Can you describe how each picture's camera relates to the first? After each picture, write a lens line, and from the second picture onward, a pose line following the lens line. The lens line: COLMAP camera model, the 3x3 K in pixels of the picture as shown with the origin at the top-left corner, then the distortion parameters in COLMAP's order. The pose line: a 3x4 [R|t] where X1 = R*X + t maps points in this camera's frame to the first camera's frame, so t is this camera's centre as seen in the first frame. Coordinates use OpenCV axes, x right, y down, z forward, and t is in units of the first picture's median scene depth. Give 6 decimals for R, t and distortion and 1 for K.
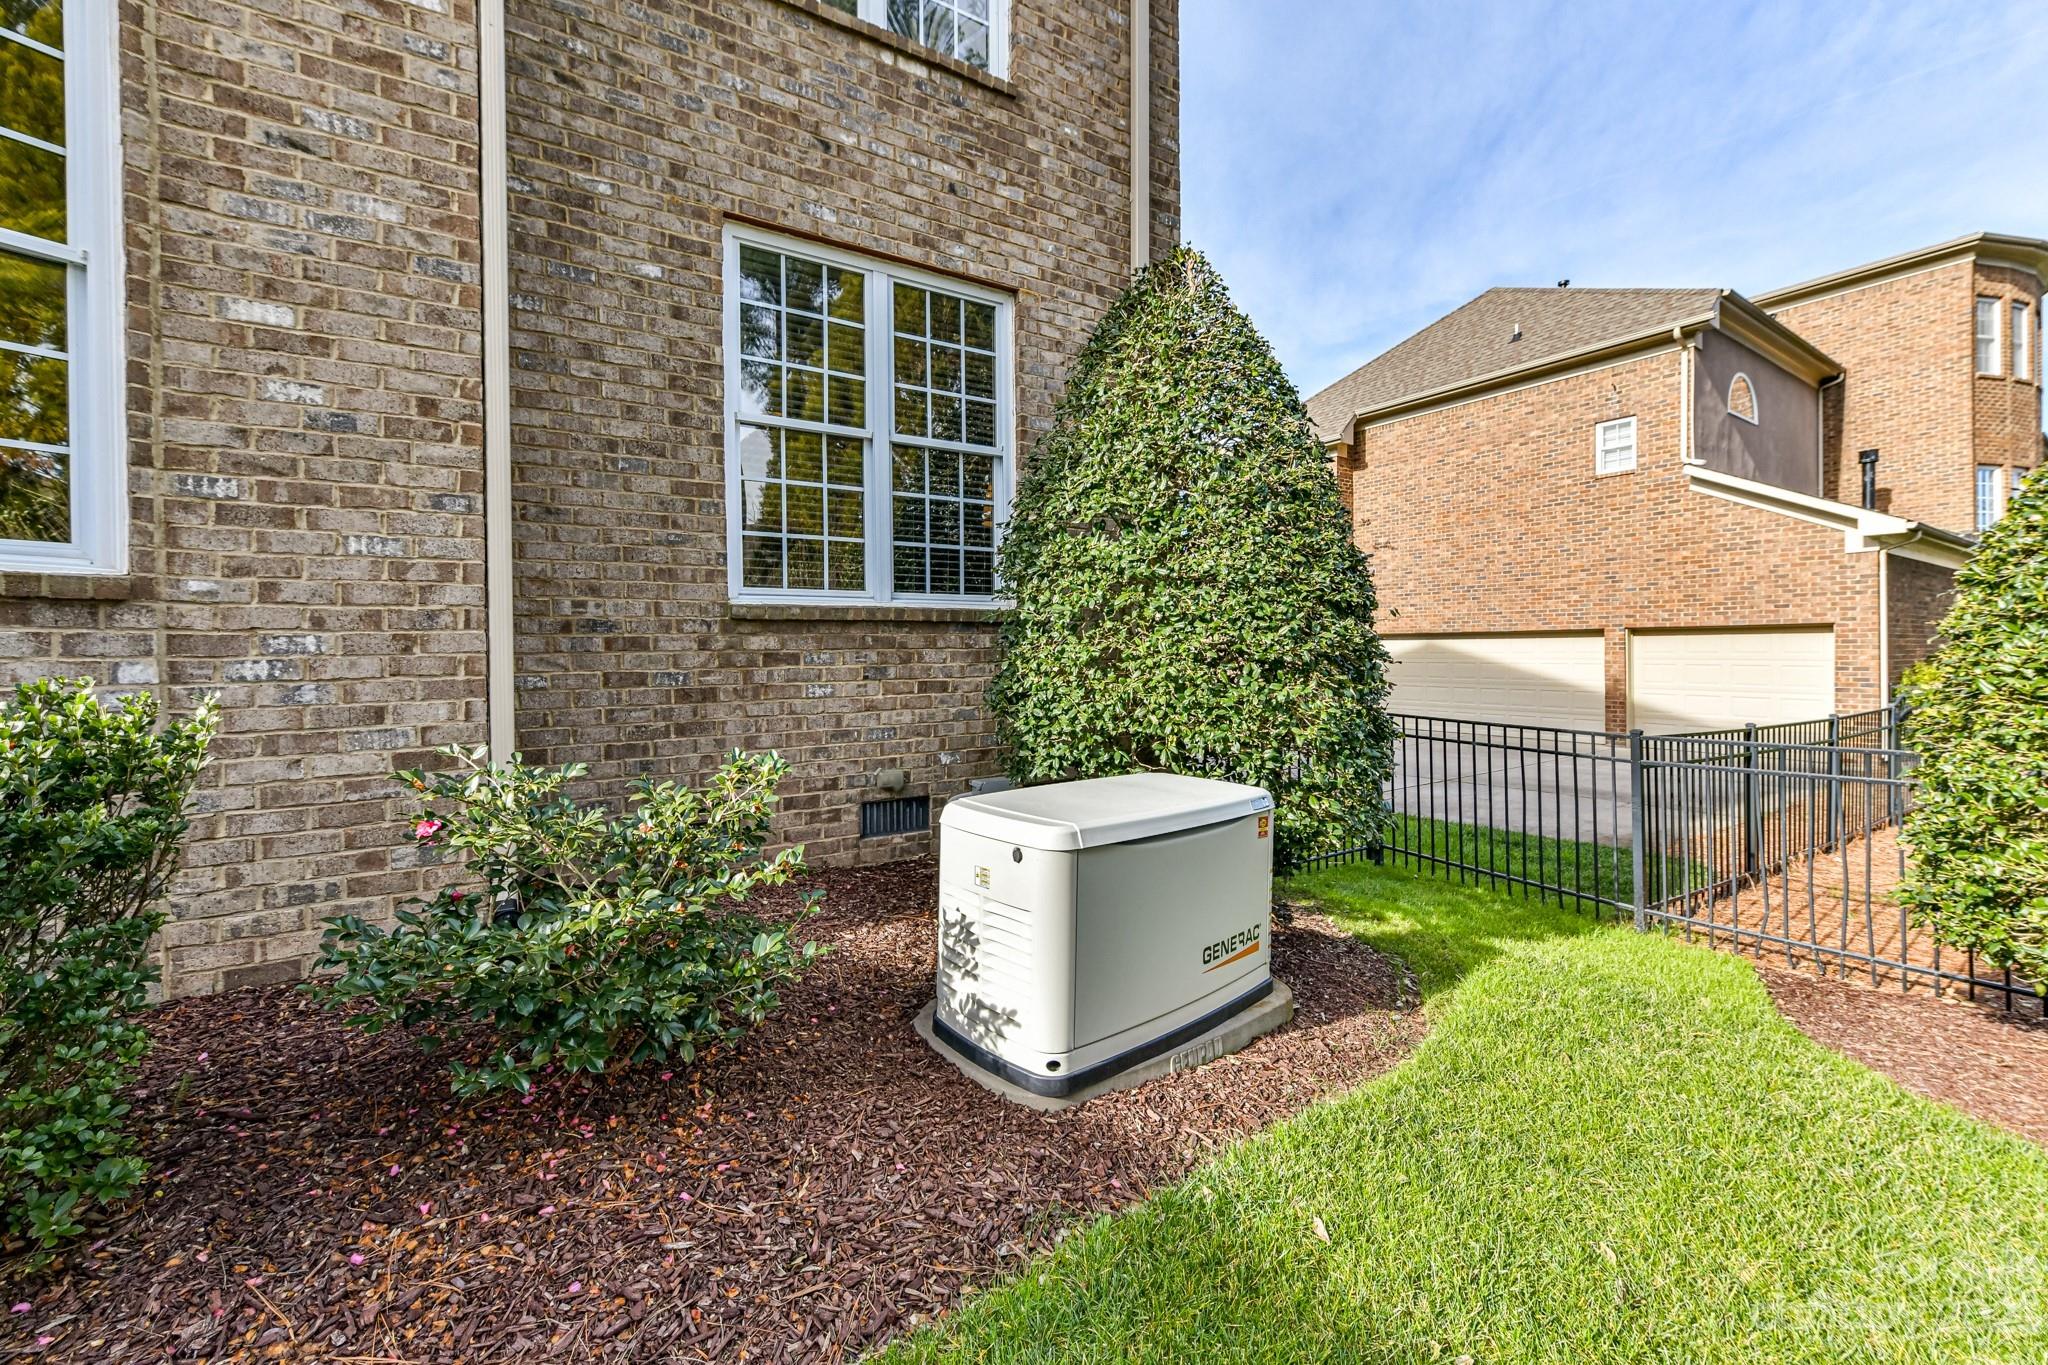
lens RADIAL K [[807.9, 0, 1023.3], [0, 807.9, 655.5], [0, 0, 1]] dist [0.004573, -0.003235]
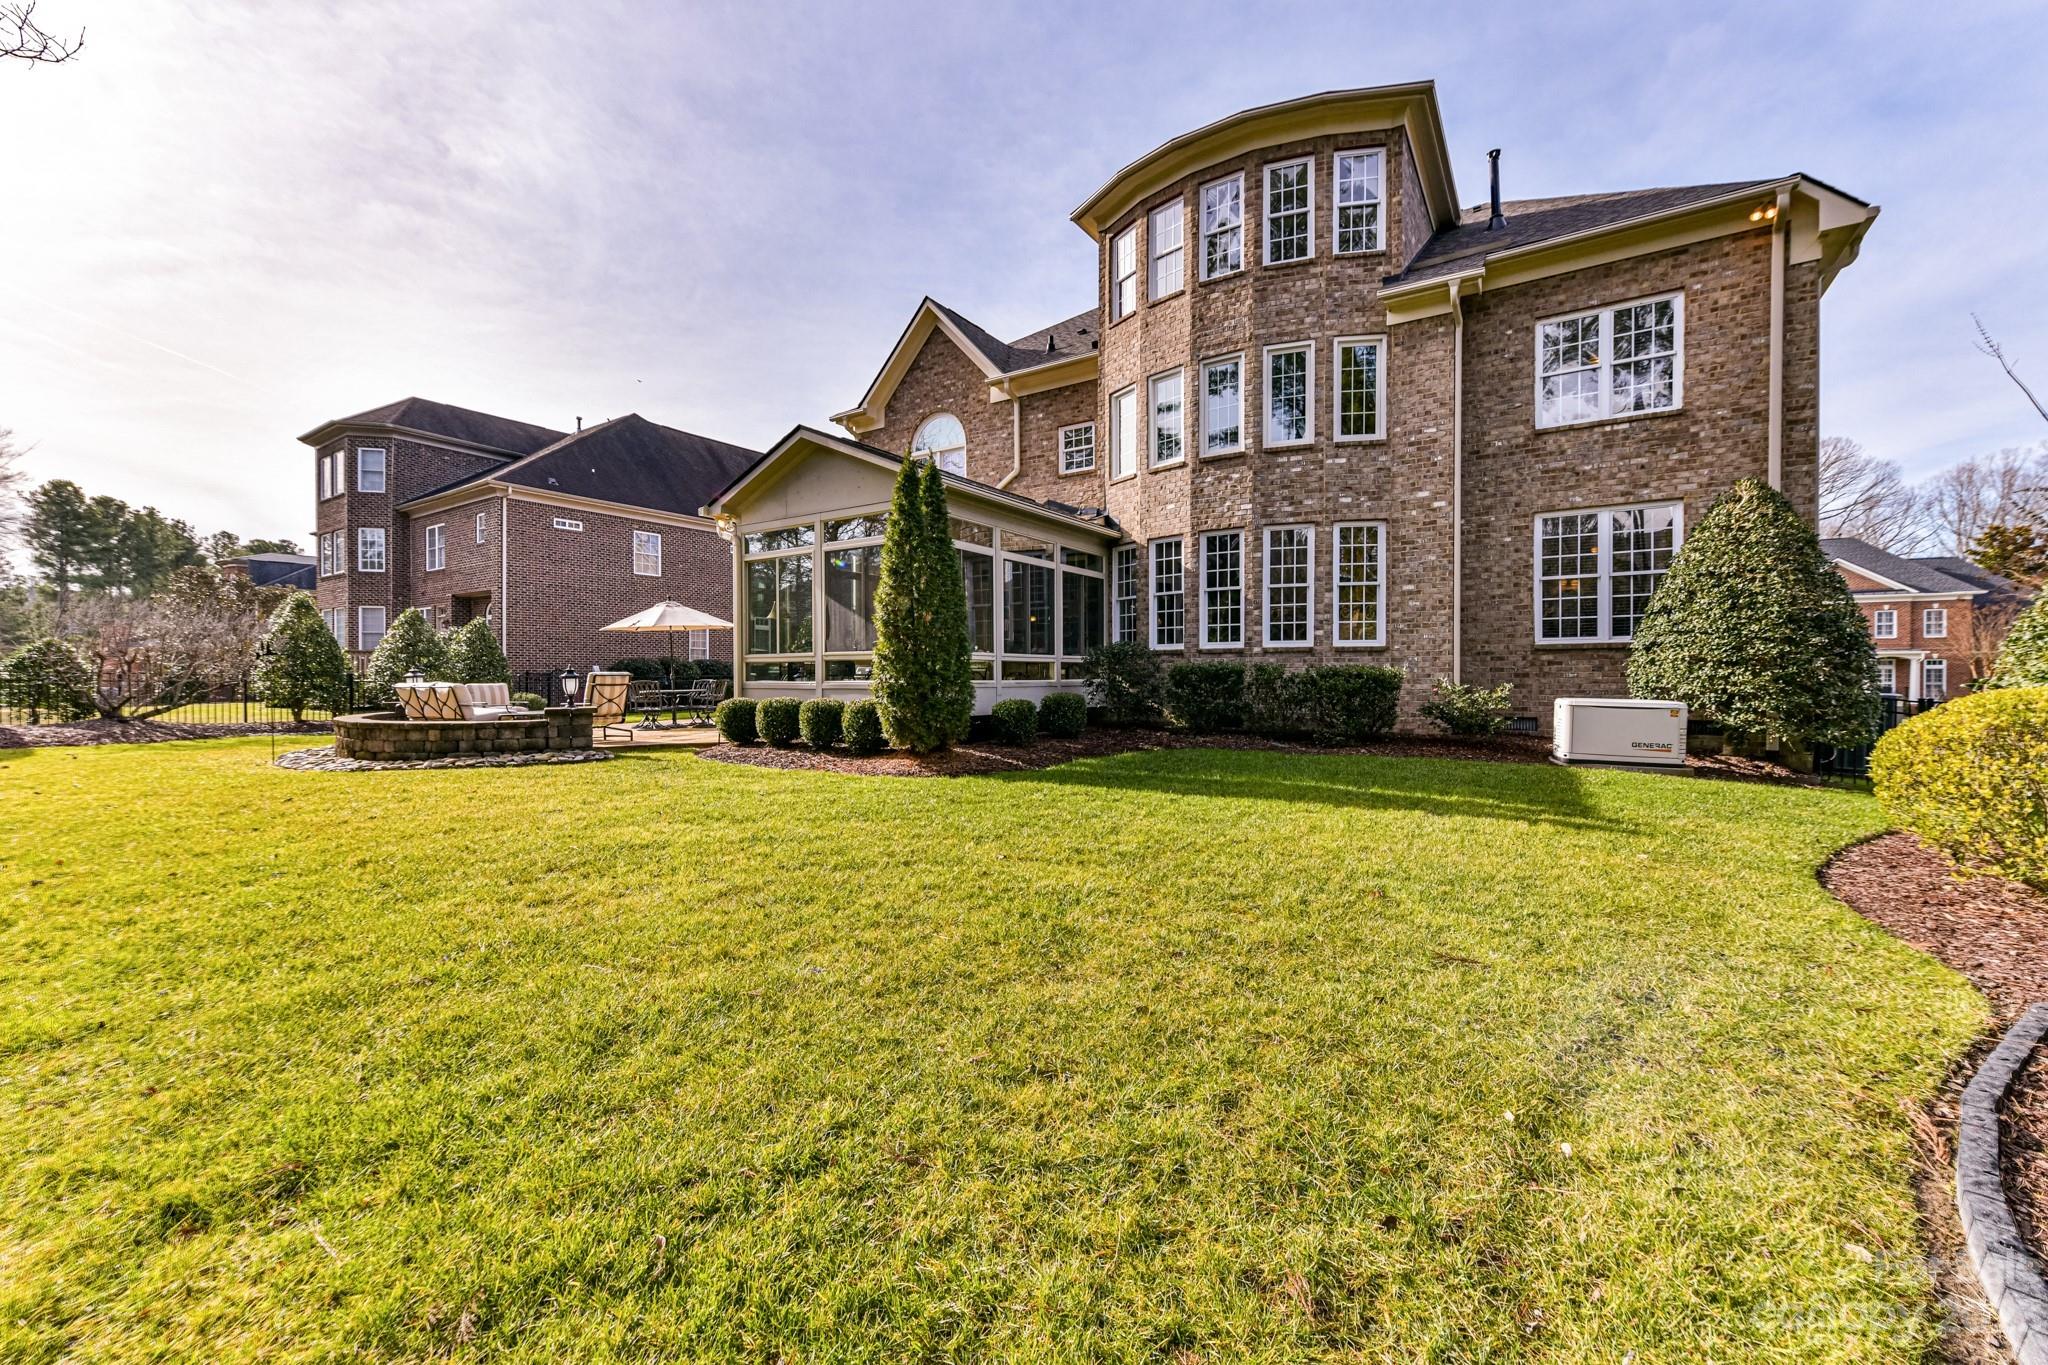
lens RADIAL K [[807.9, 0, 1022.8], [0, 807.9, 687.4], [0, 0, 1]] dist [0.004573, -0.003235]
pose [[0.410310, 0.017599, -0.911776, 1.624635], [-0.007570, 0.999845, 0.015893, 0.061837], [0.911915, 0.000381, 0.410380, -1.986209]]
